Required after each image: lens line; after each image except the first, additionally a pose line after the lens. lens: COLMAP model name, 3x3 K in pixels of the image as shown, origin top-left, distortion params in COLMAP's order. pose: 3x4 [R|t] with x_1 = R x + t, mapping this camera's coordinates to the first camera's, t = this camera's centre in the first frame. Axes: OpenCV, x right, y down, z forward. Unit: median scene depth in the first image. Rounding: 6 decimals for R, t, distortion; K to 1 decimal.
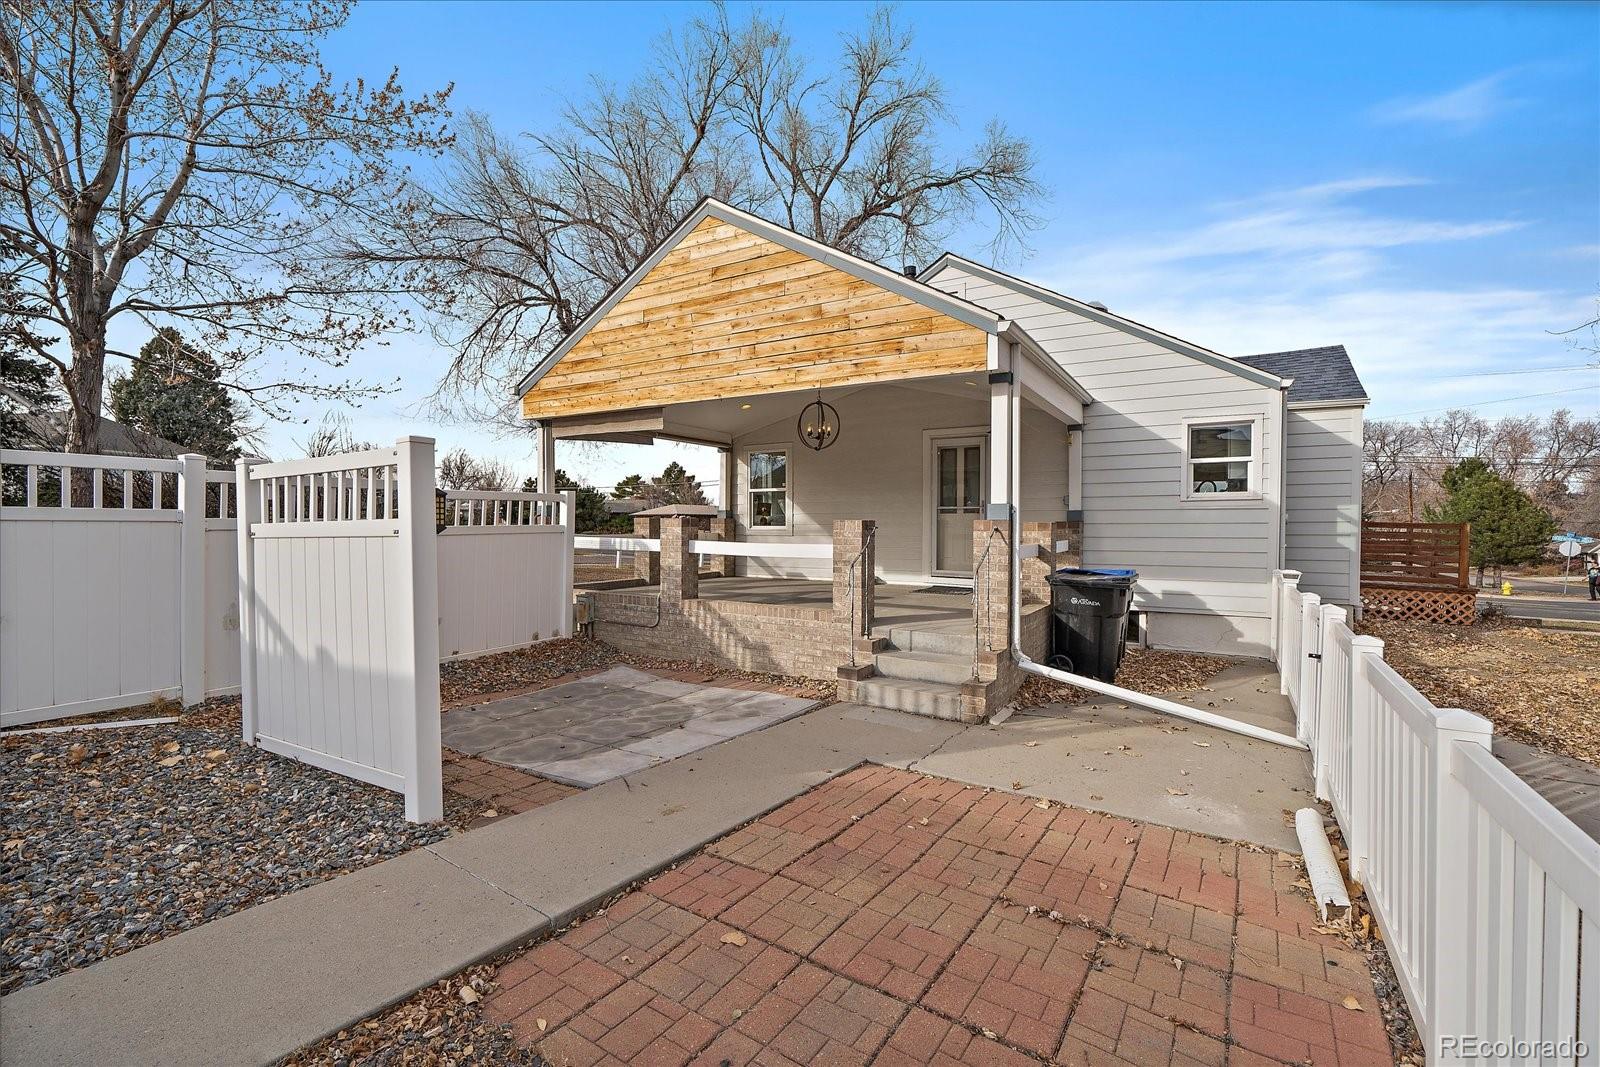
lens RADIAL K [[700.3, 0, 800.0], [0, 700.3, 533.5], [0, 0, 1]] dist [0.002117, 0.000153]
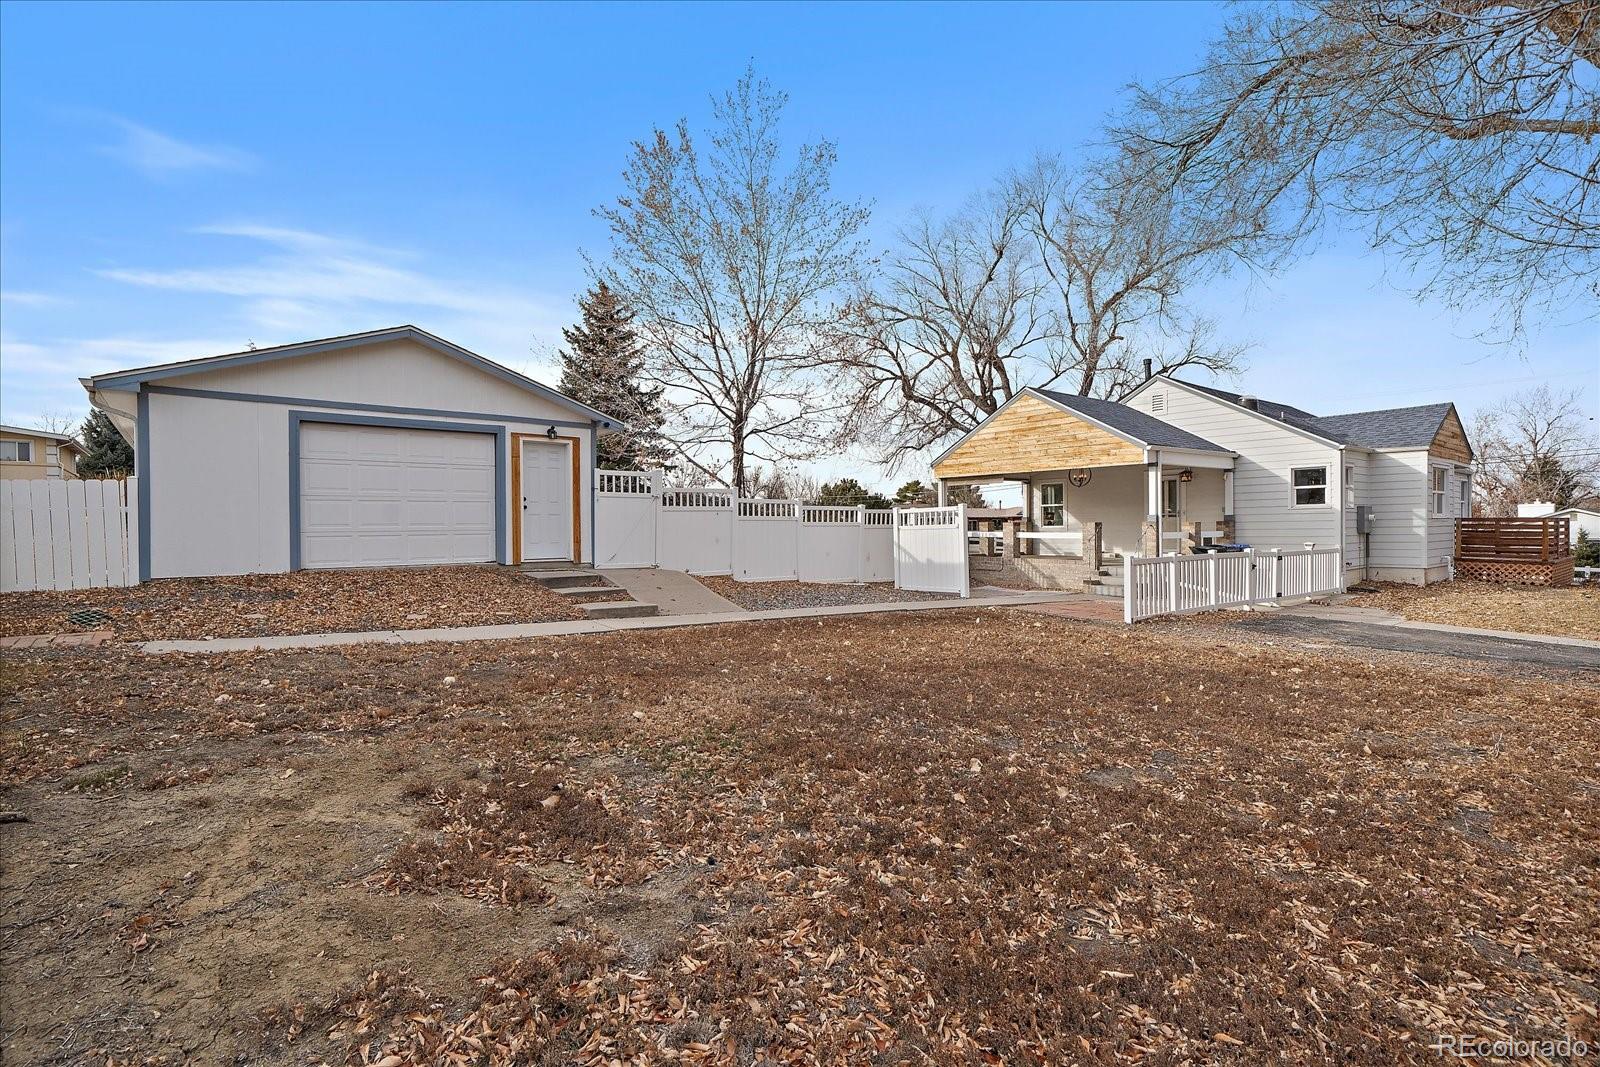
lens RADIAL K [[700.3, 0, 800.0], [0, 700.3, 533.5], [0, 0, 1]] dist [0.002117, 0.000153]
pose [[0.926086, -0.007463, -0.377238, 0.040628], [0.005907, 0.999969, -0.005282, 0.018847], [0.377265, 0.002664, 0.926101, -1.149261]]
